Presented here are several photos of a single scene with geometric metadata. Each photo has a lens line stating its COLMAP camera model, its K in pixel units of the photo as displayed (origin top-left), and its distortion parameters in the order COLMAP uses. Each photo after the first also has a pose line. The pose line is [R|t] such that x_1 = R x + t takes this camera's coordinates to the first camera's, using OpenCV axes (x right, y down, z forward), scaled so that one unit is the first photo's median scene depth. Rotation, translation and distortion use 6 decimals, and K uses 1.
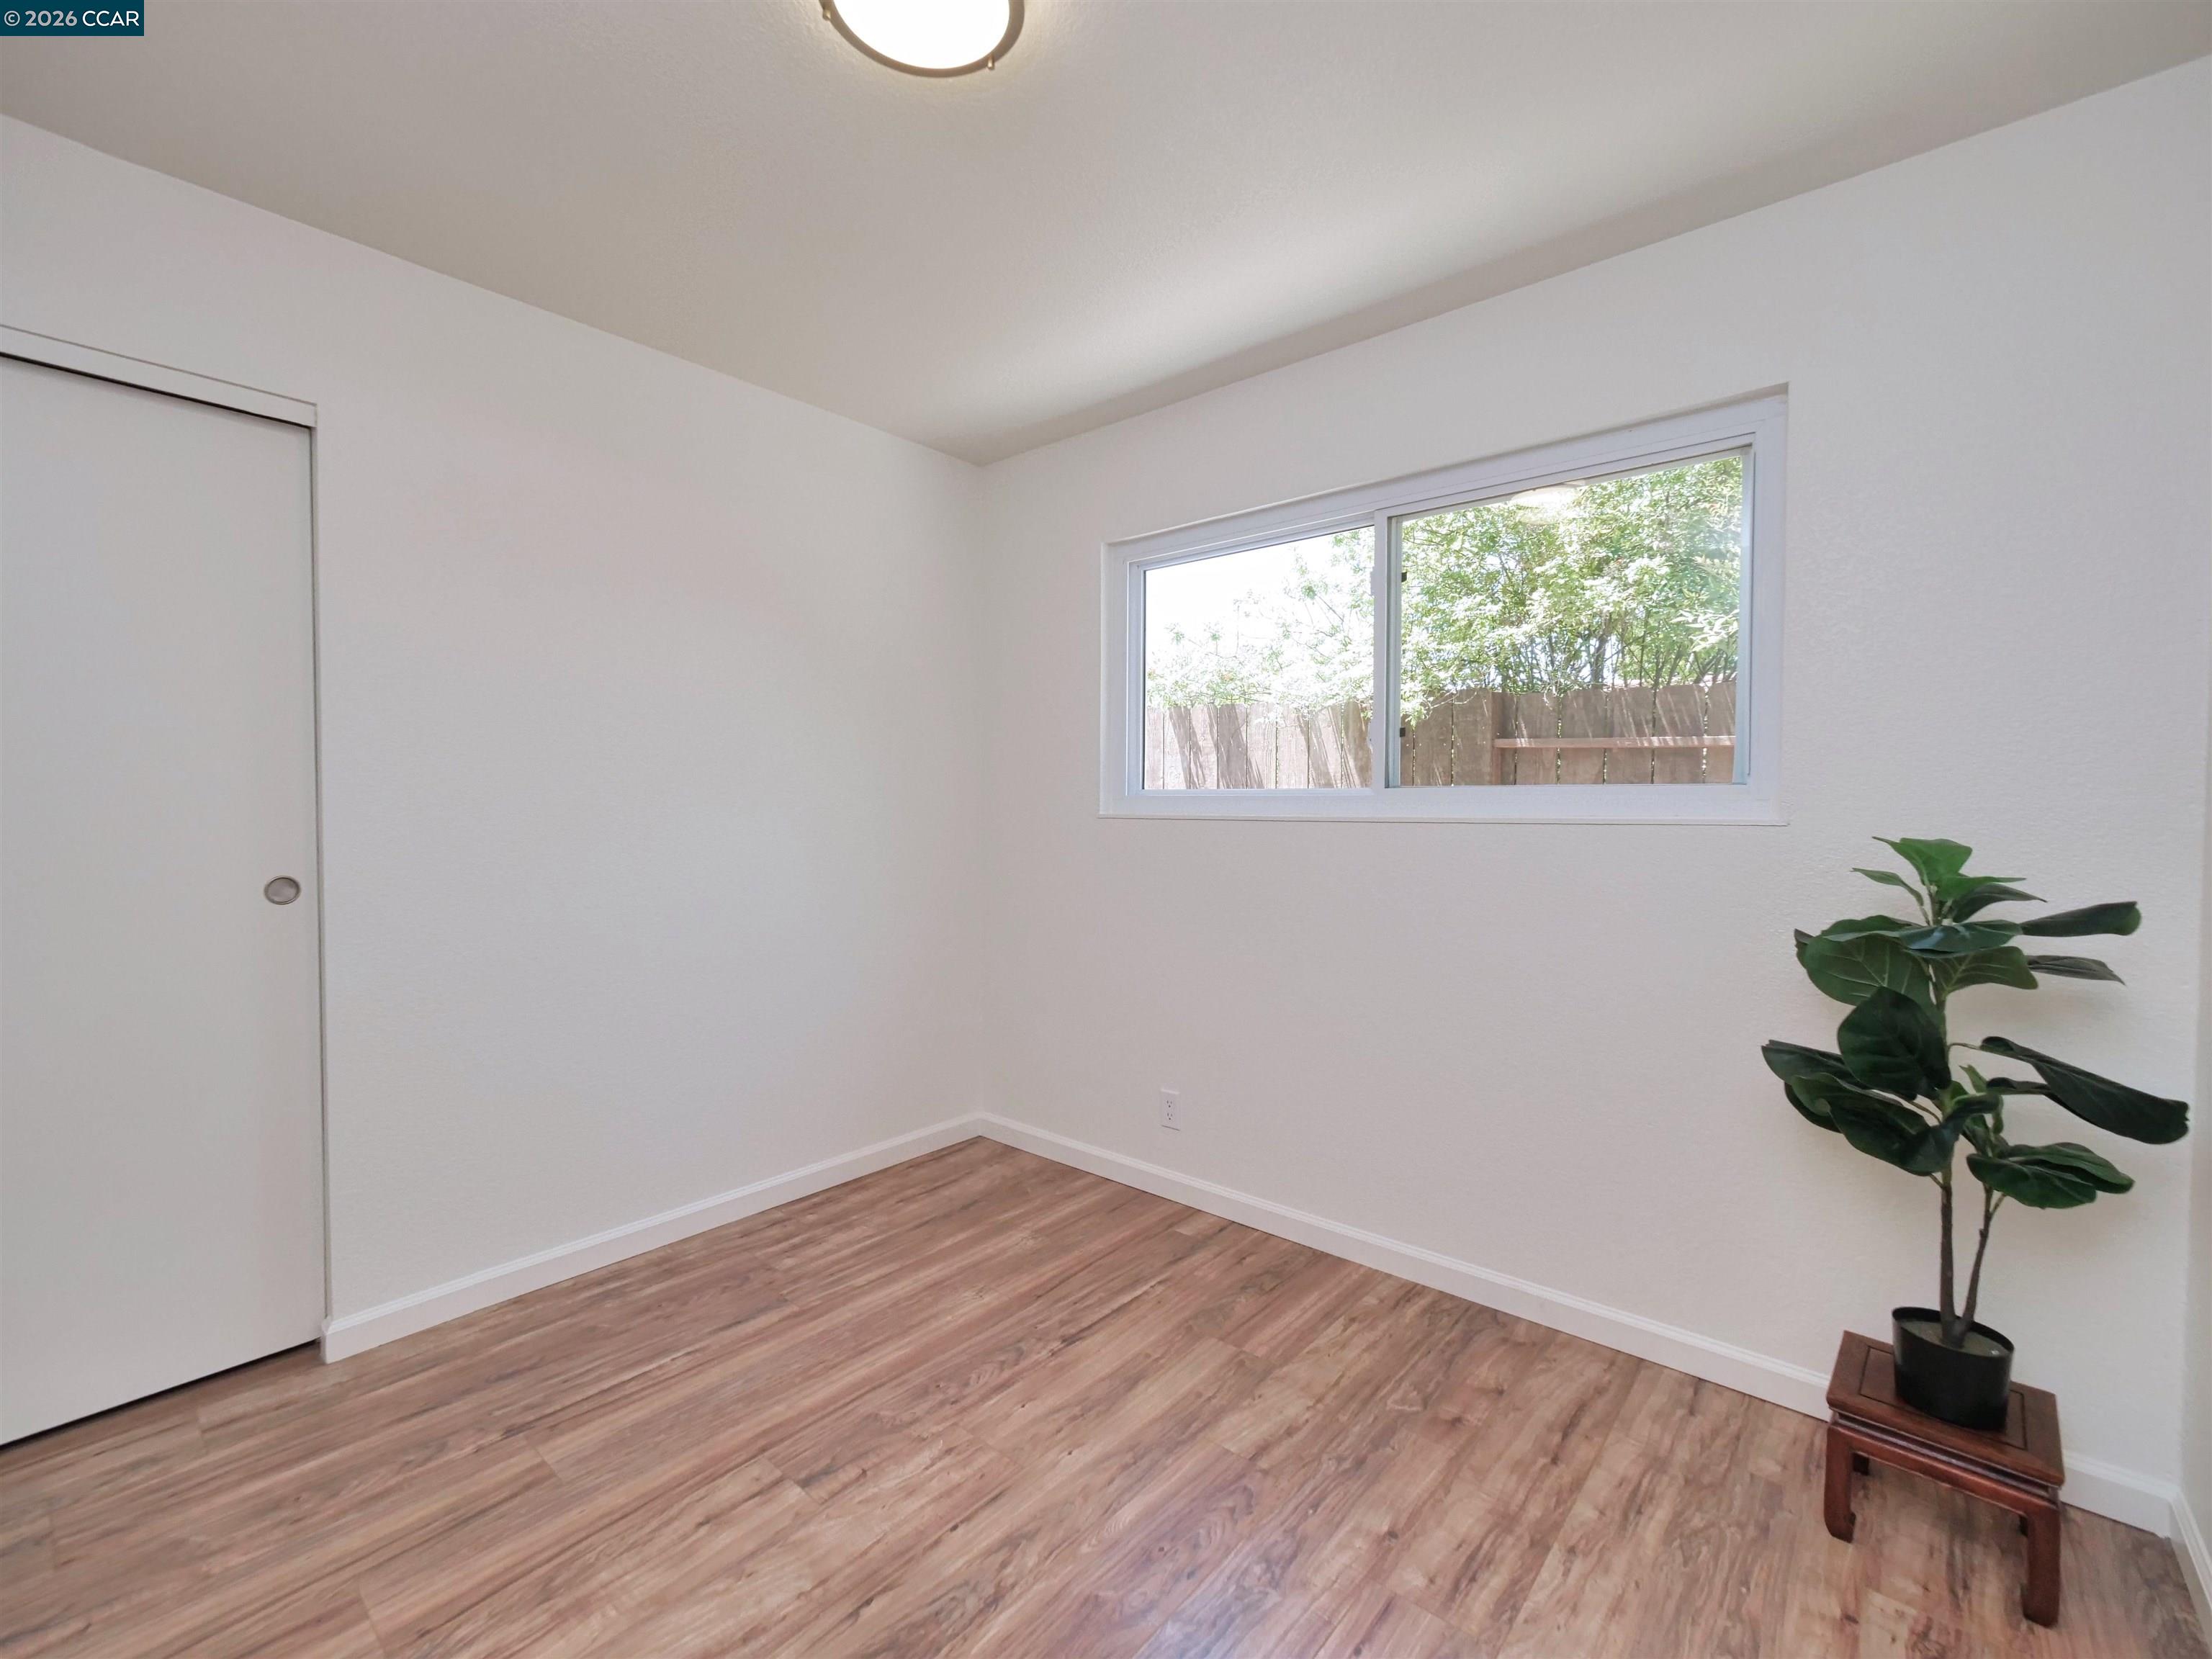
lens RADIAL K [[1065.3, 0, 1221.4], [0, 1065.3, 855.8], [0, 0, 1]] dist [-0.001225, 0.000226]
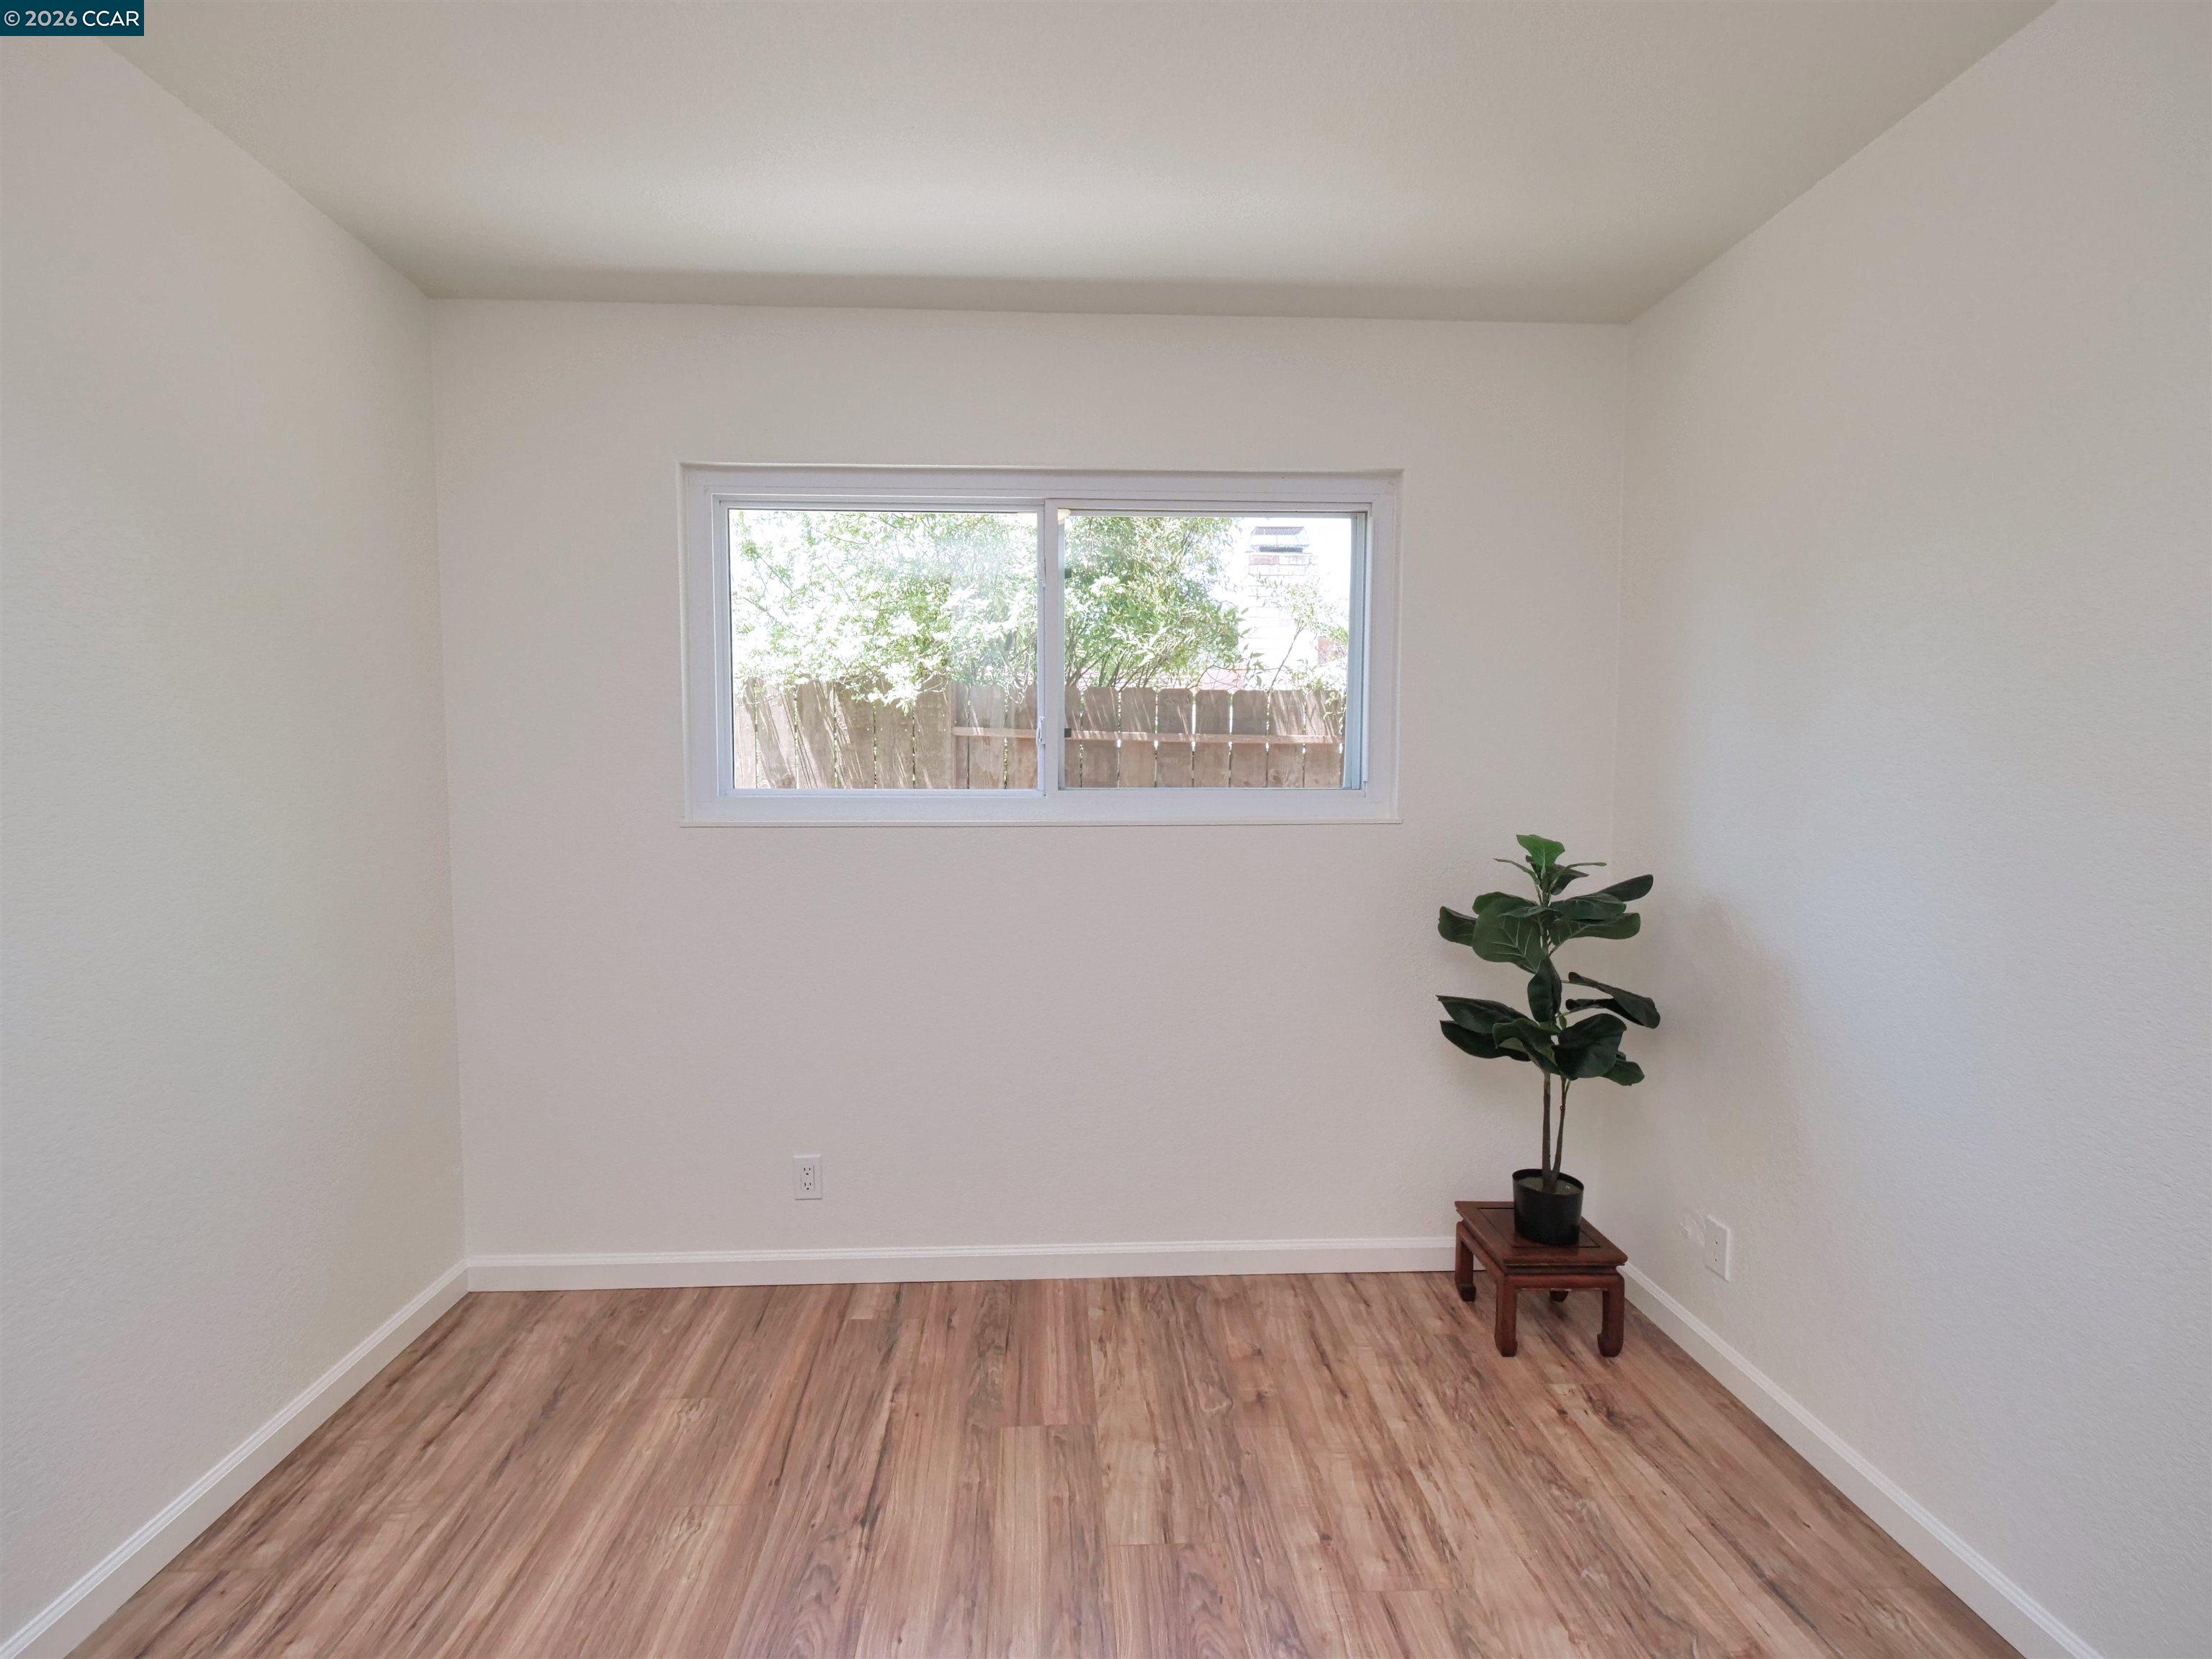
lens RADIAL K [[950.0, 0, 1073.8], [0, 950.0, 834.5], [0, 0, 1]] dist [0.000623, 0.000379]
pose [[0.726734, -0.046779, 0.685325, -0.476817], [0.025947, 0.998836, 0.040664, -0.063903], [-0.686429, -0.011770, 0.727102, 0.396813]]
